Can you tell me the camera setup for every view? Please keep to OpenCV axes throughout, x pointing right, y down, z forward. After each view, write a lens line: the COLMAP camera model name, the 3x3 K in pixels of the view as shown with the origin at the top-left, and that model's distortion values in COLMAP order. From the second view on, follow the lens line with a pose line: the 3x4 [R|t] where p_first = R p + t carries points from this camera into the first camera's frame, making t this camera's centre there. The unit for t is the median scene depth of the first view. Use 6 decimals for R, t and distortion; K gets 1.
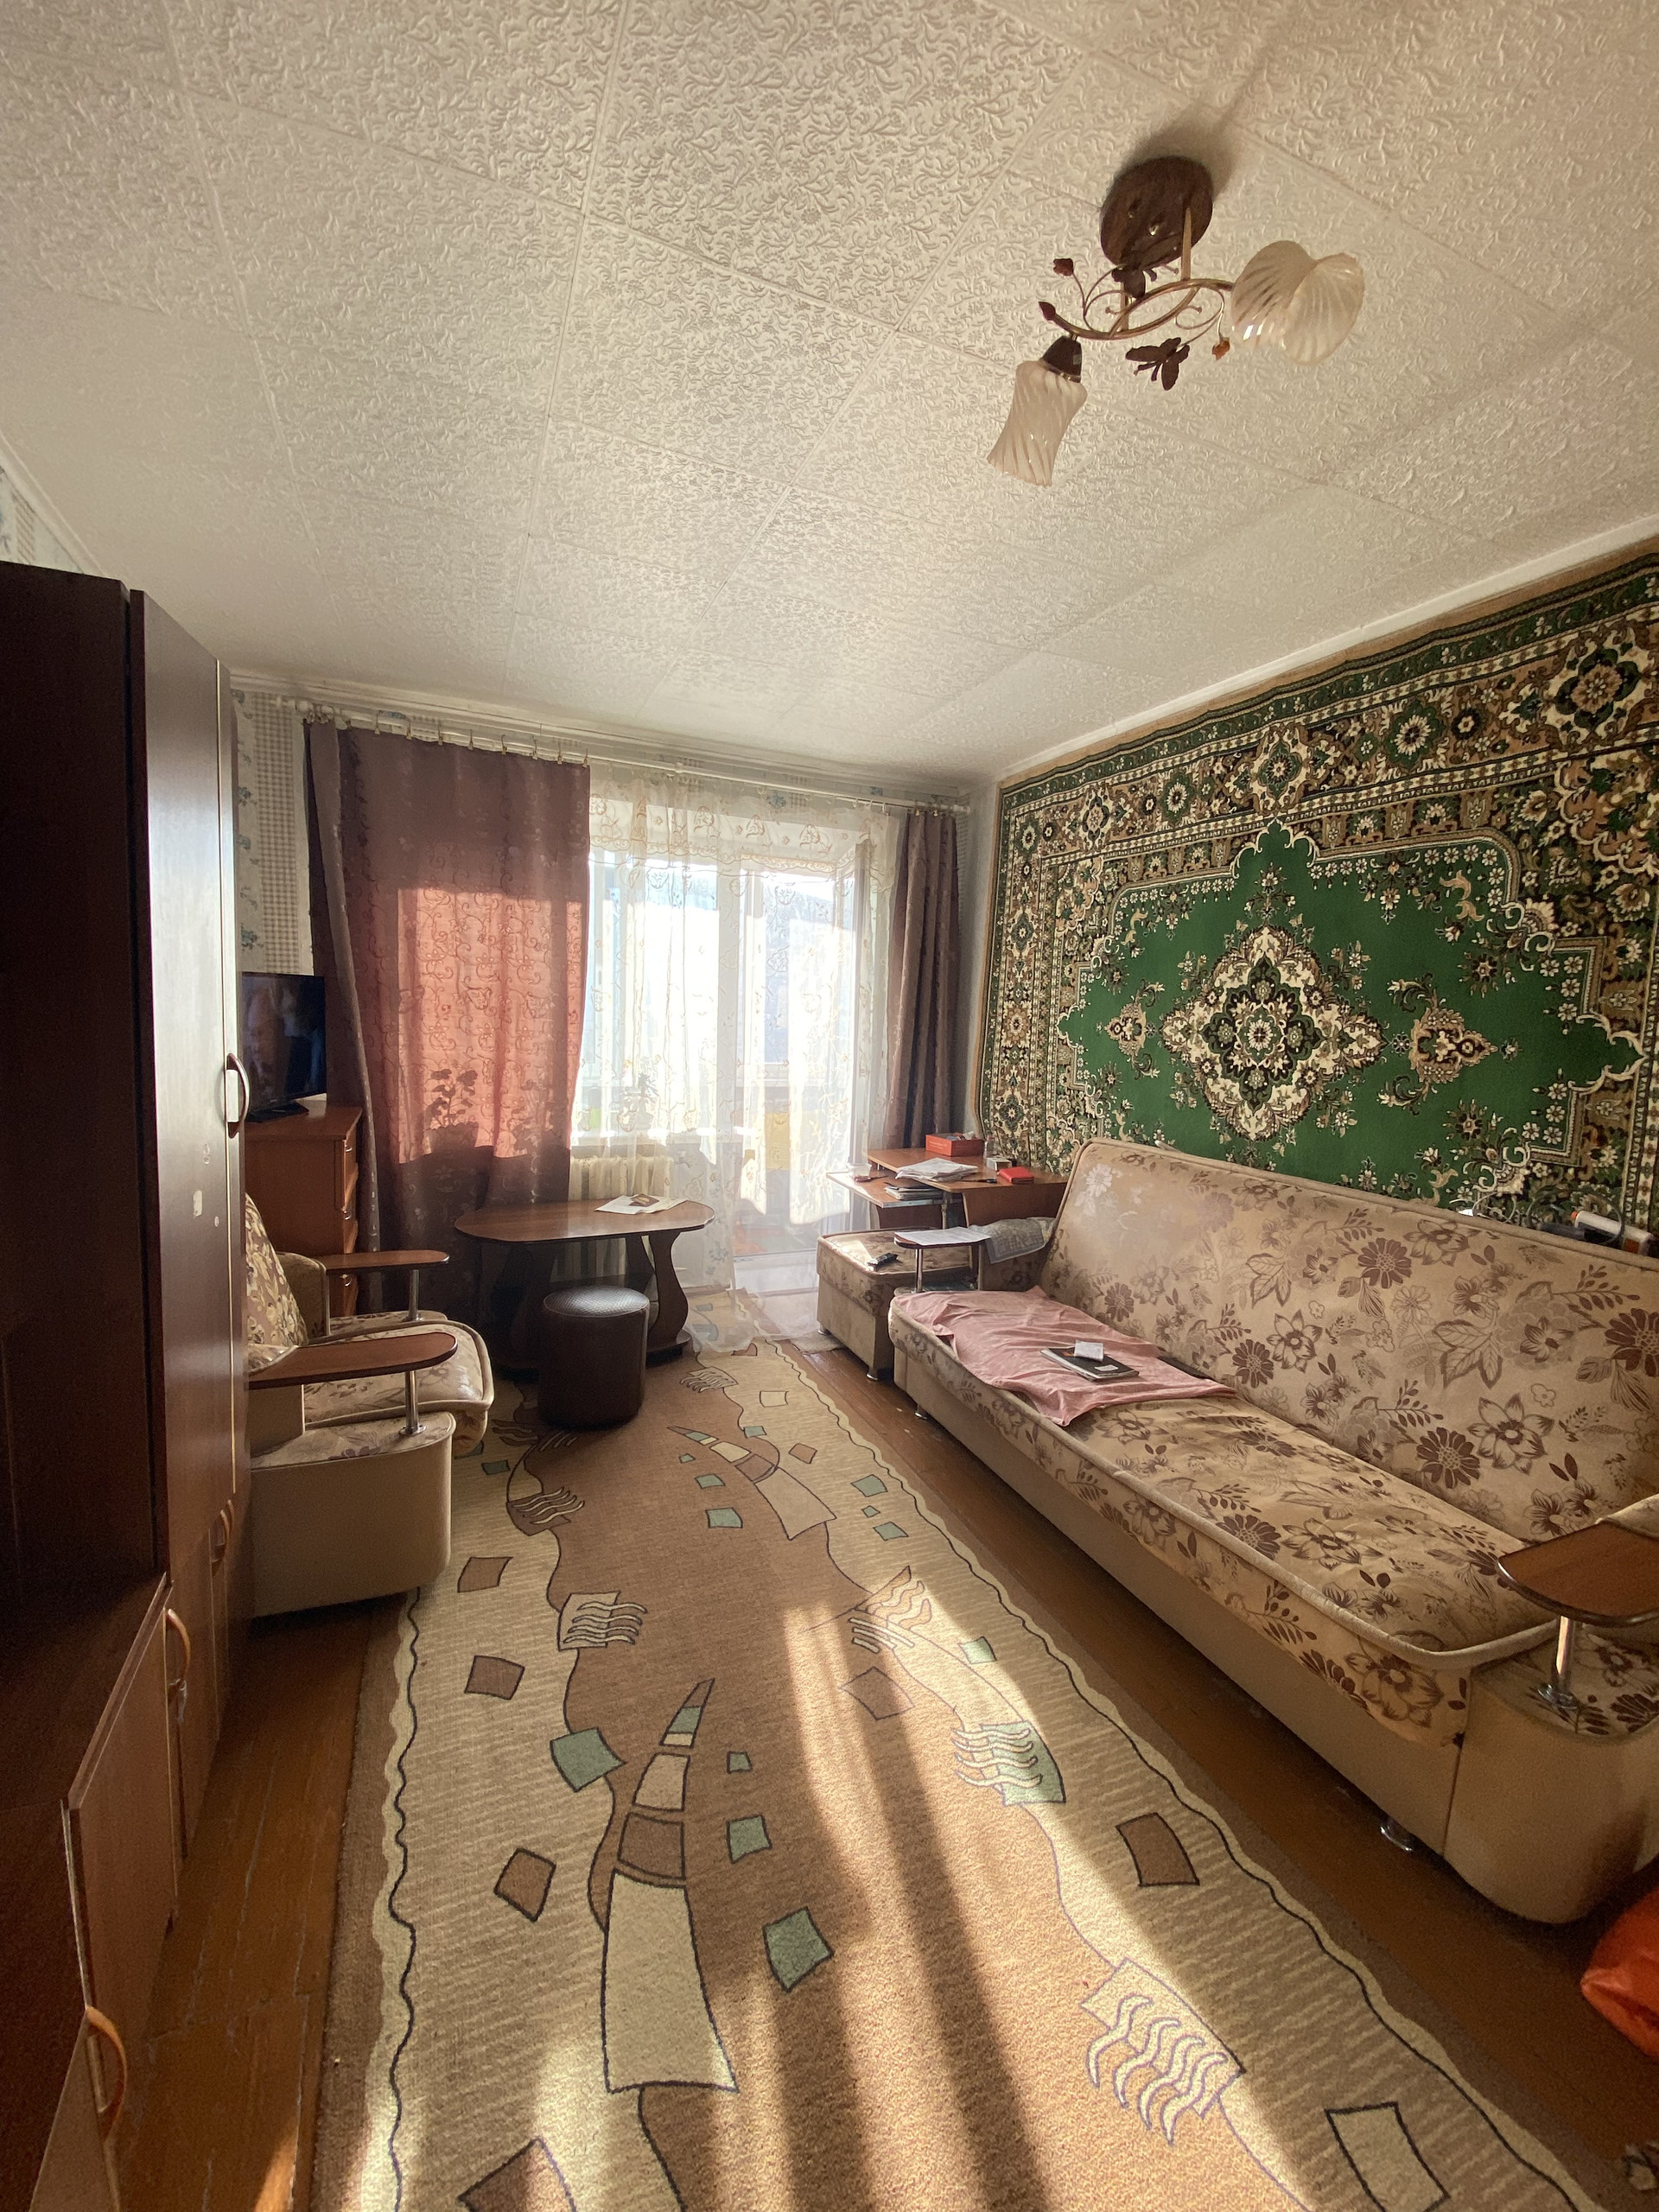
lens RADIAL K [[888.9, 0, 840.8], [0, 888.9, 1094.6], [0, 0, 1]] dist [0.045874, -0.037558]
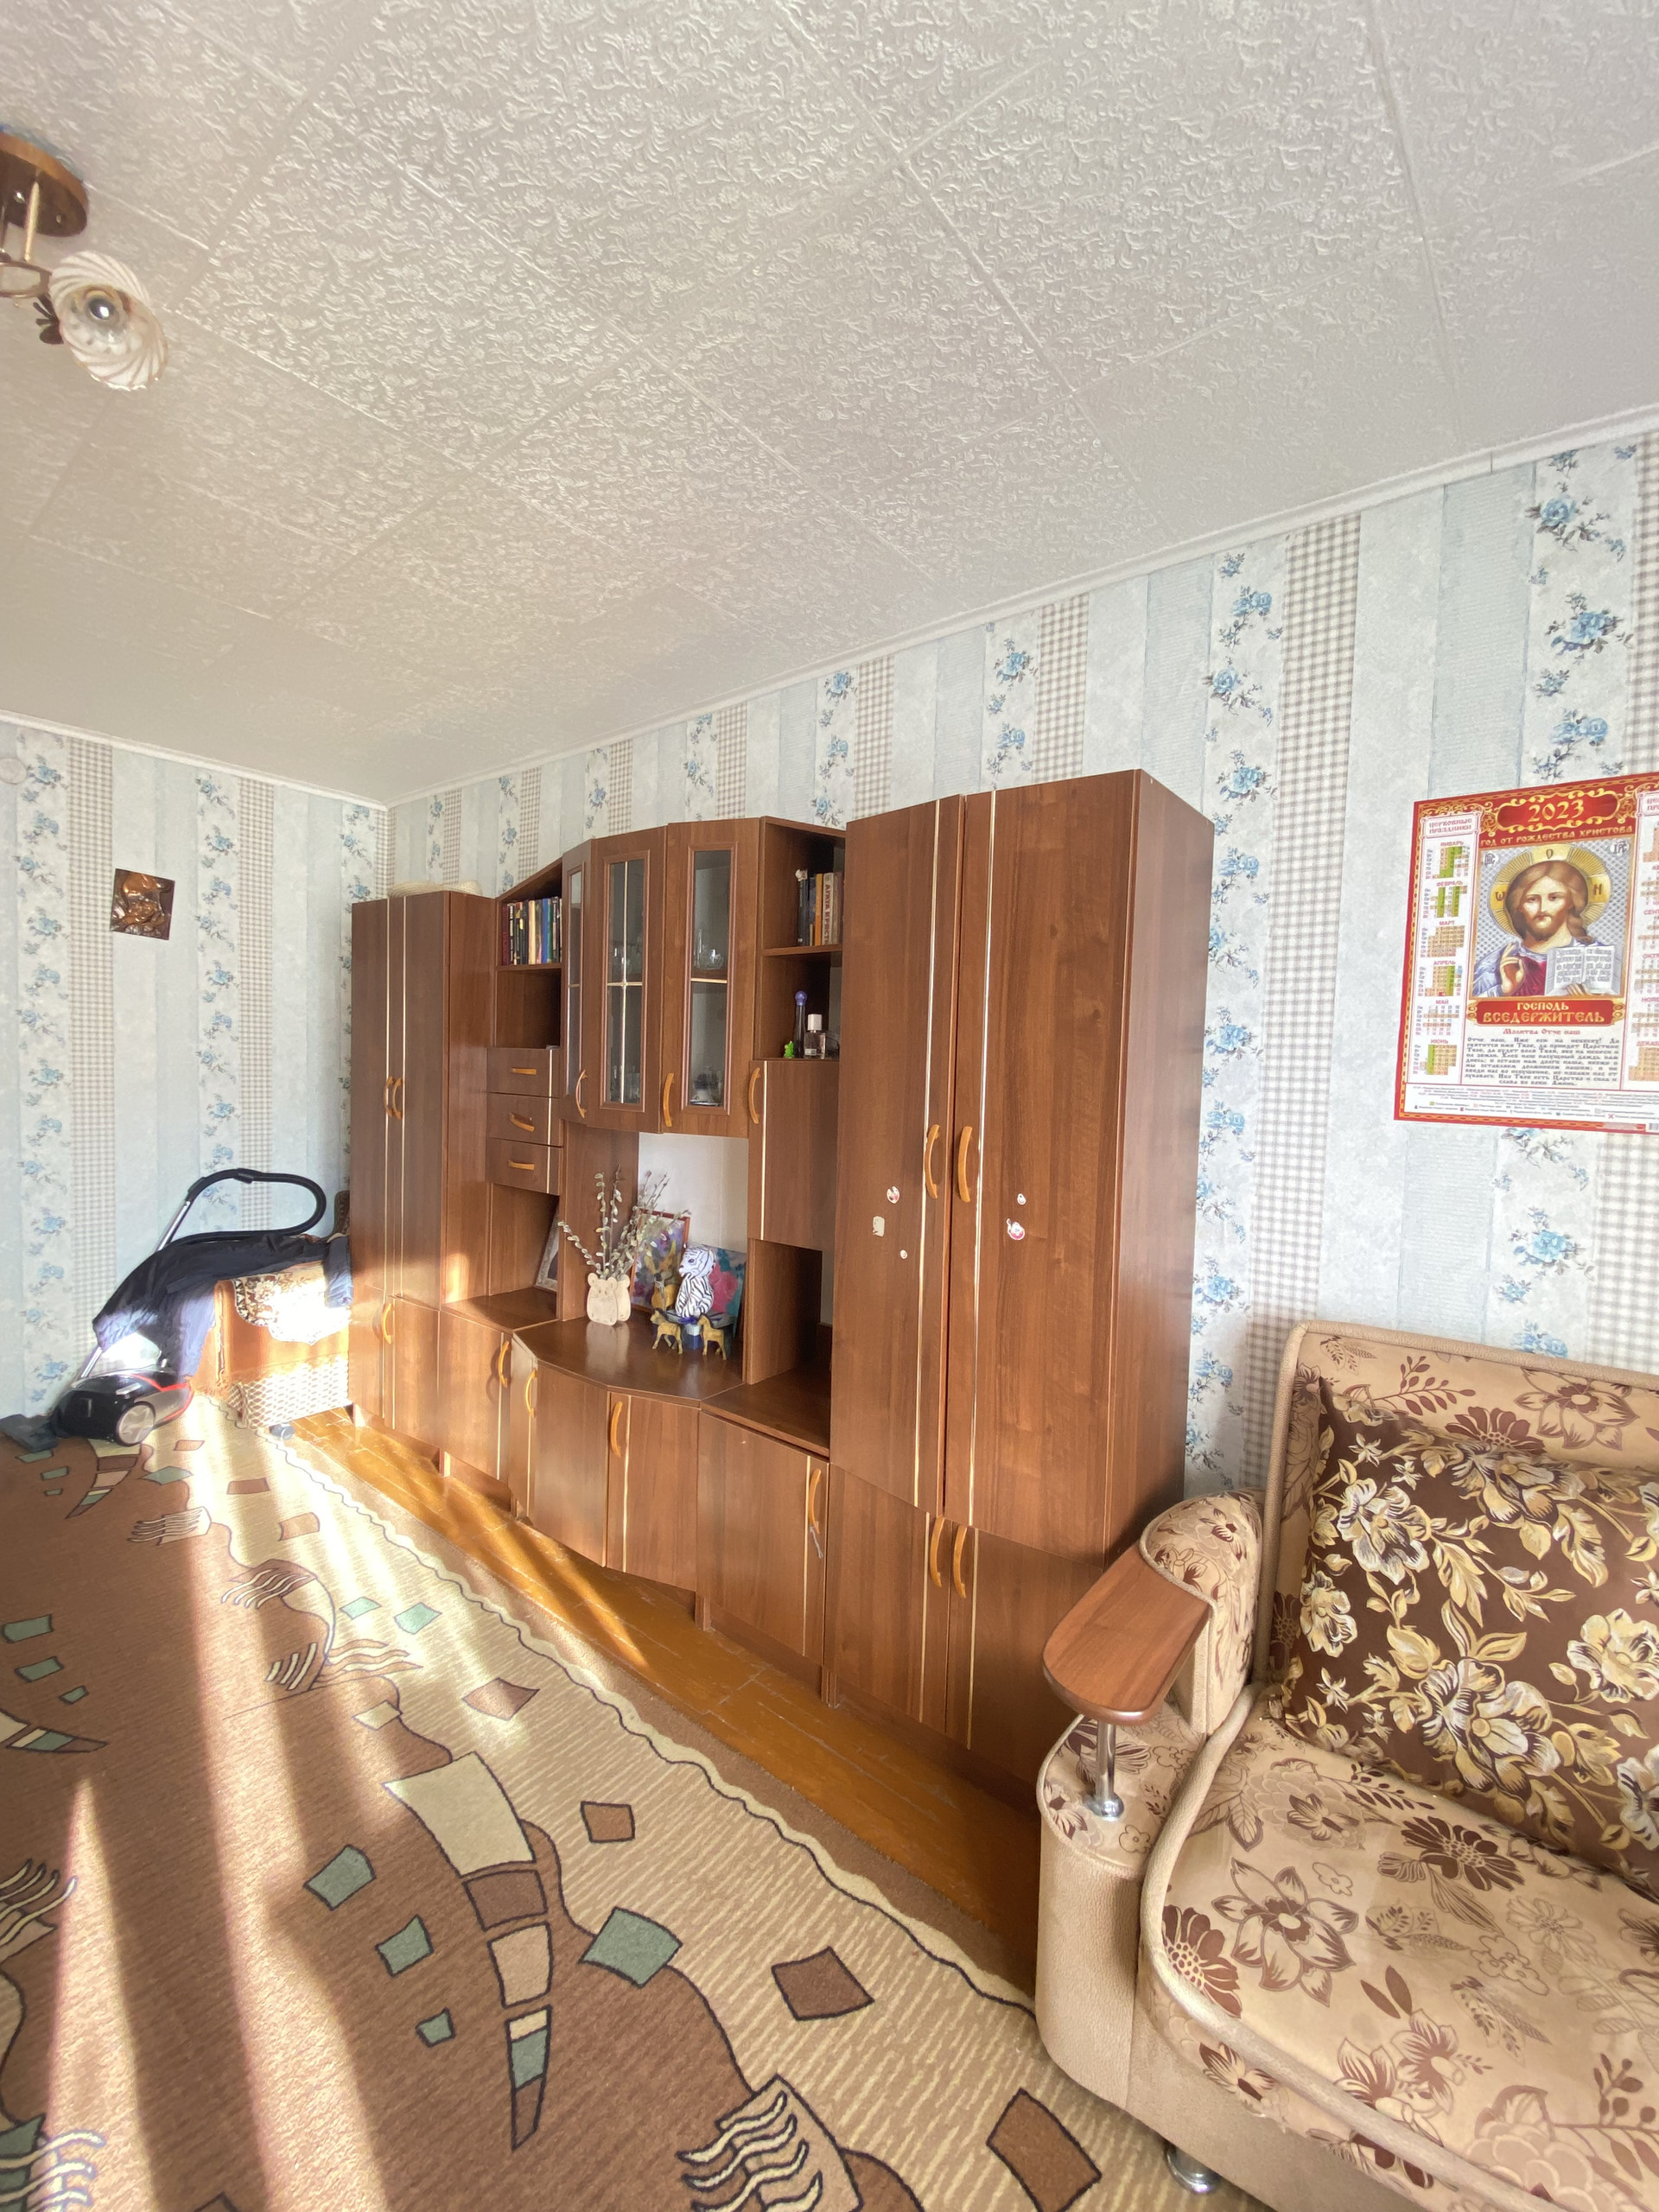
lens RADIAL K [[903.9, 0, 824.5], [0, 903.9, 1095.7], [0, 0, 1]] dist [0.001469, -0.008654]
pose [[-0.886329, -0.050377, -0.460308, -0.007676], [-0.114574, 0.987013, 0.112594, -0.081618], [0.448658, 0.152534, -0.880590, 0.815965]]
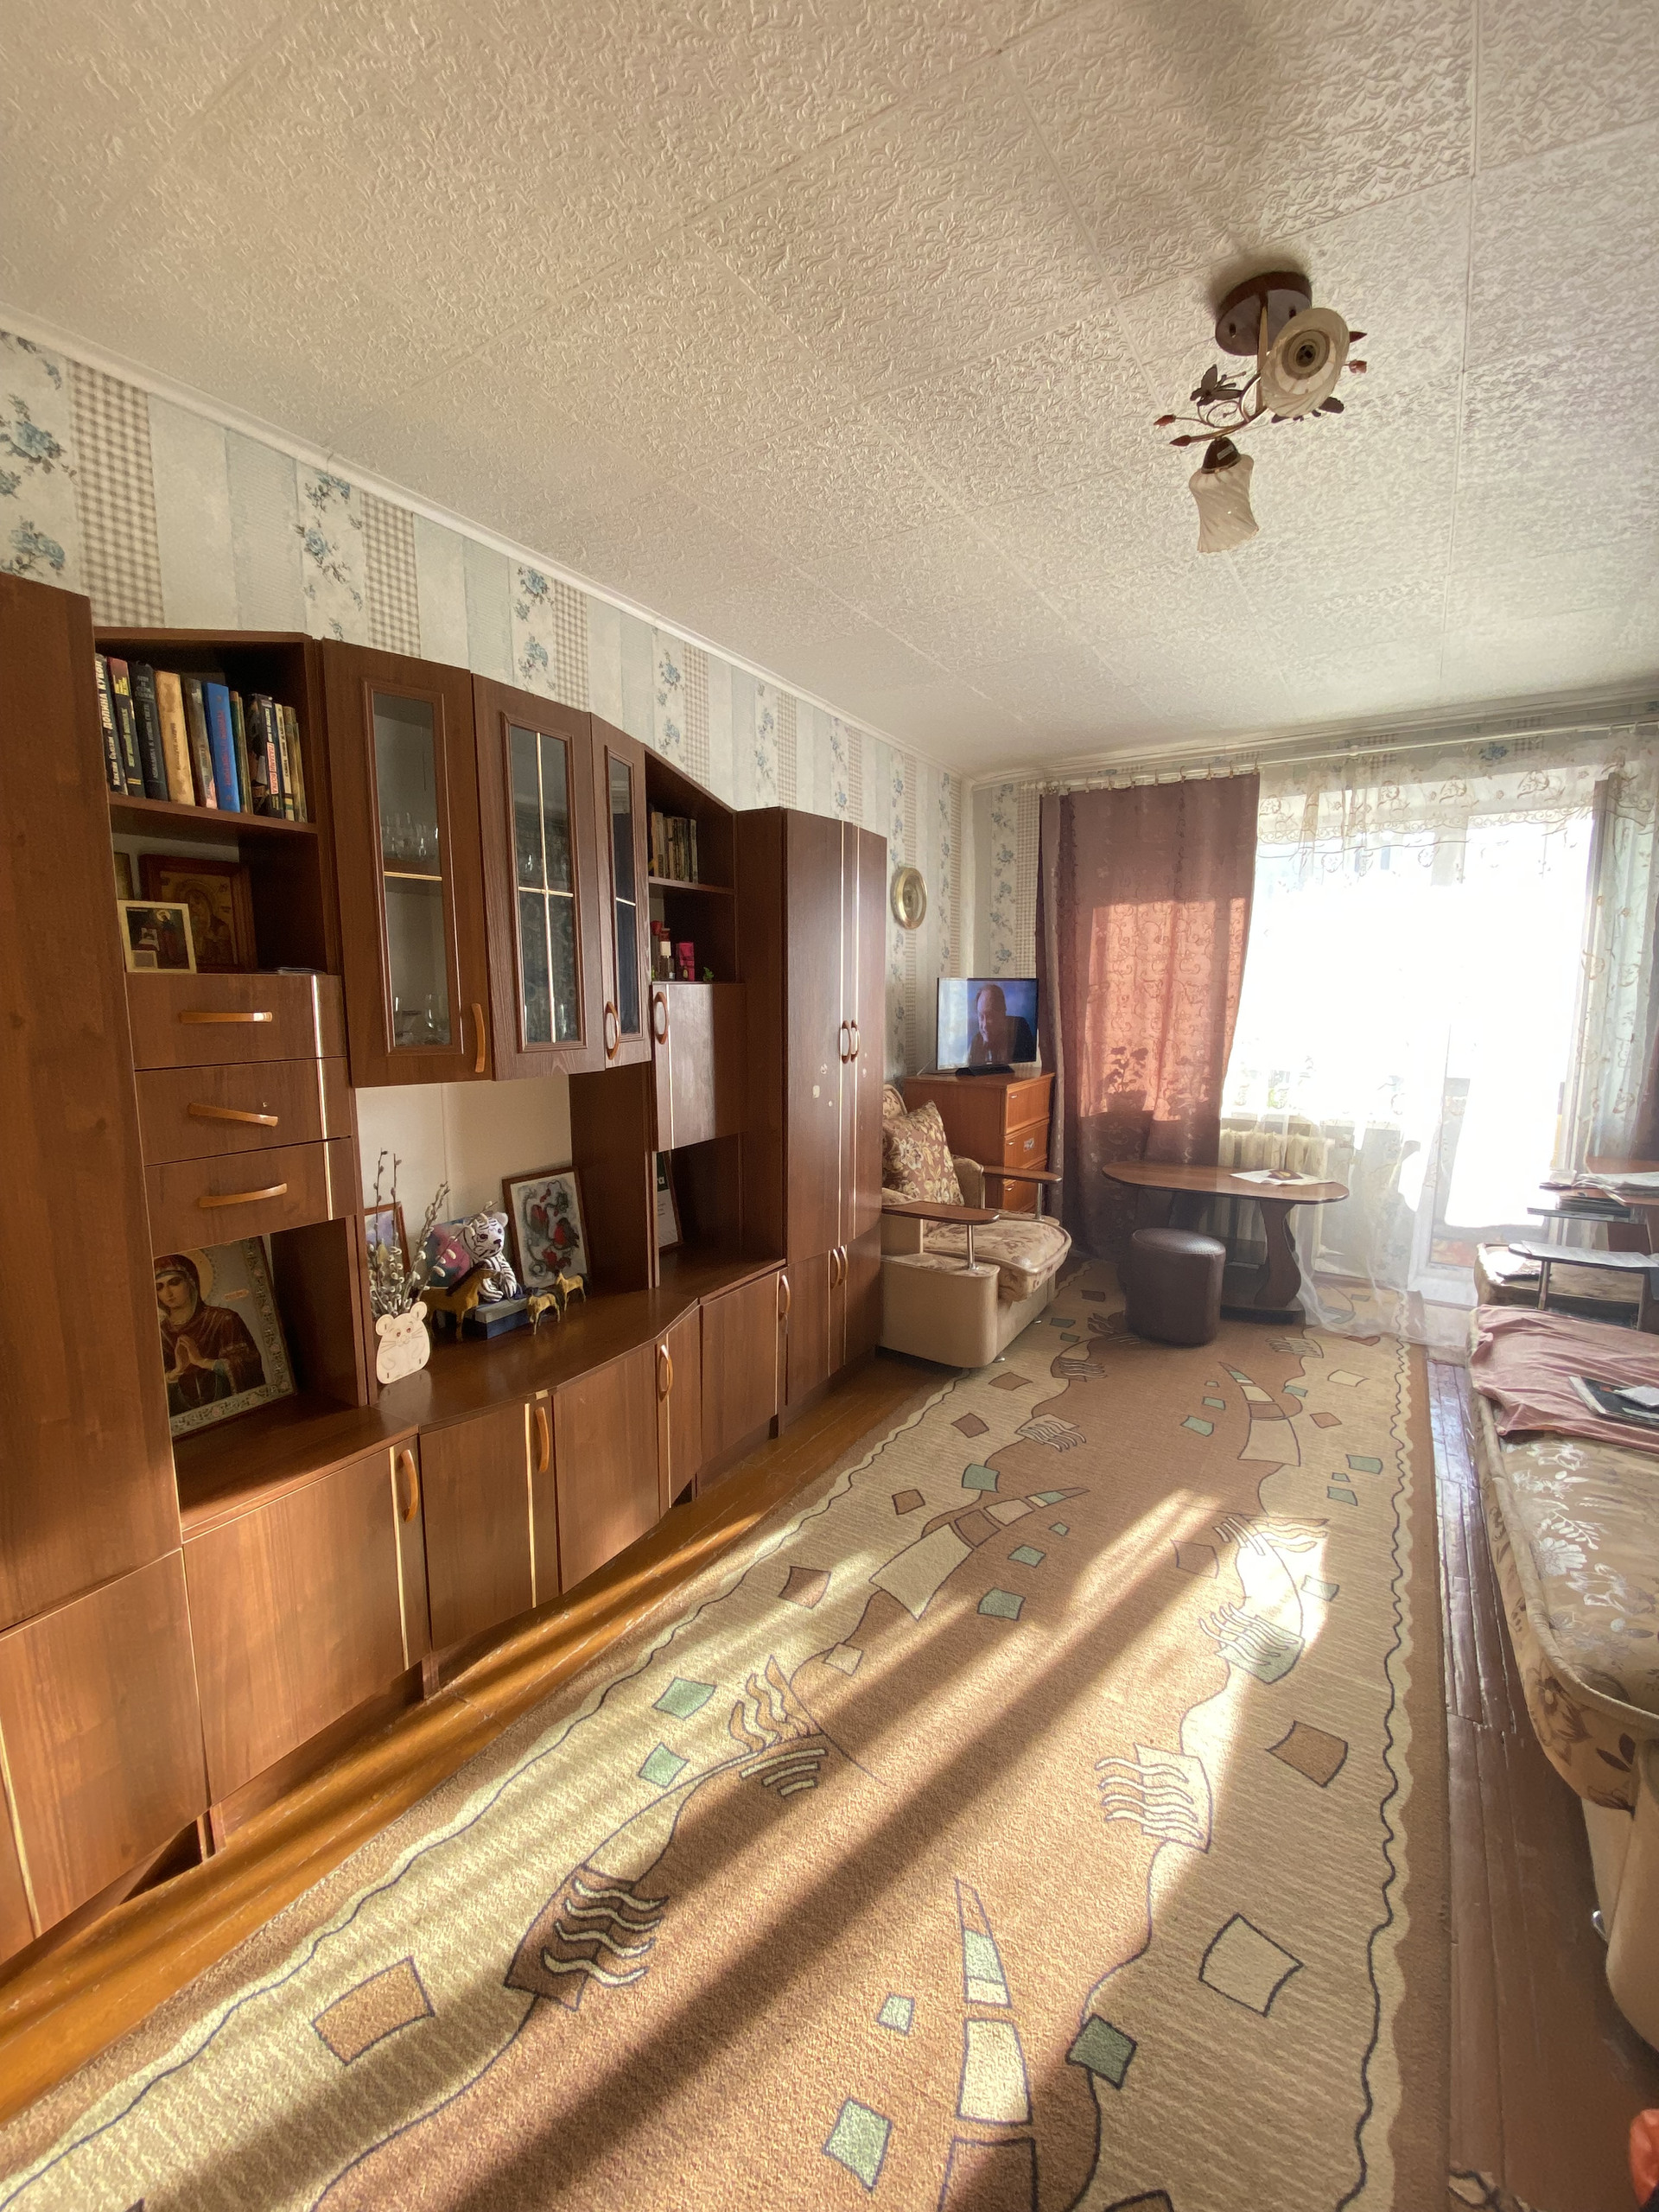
lens RADIAL K [[888.9, 0, 840.8], [0, 888.9, 1094.6], [0, 0, 1]] dist [0.045874, -0.037558]
pose [[0.571091, 0.055404, -0.819015, 0.376401], [-0.057772, 0.997958, 0.027225, 0.028679], [0.818851, 0.031768, 0.573126, -0.040130]]
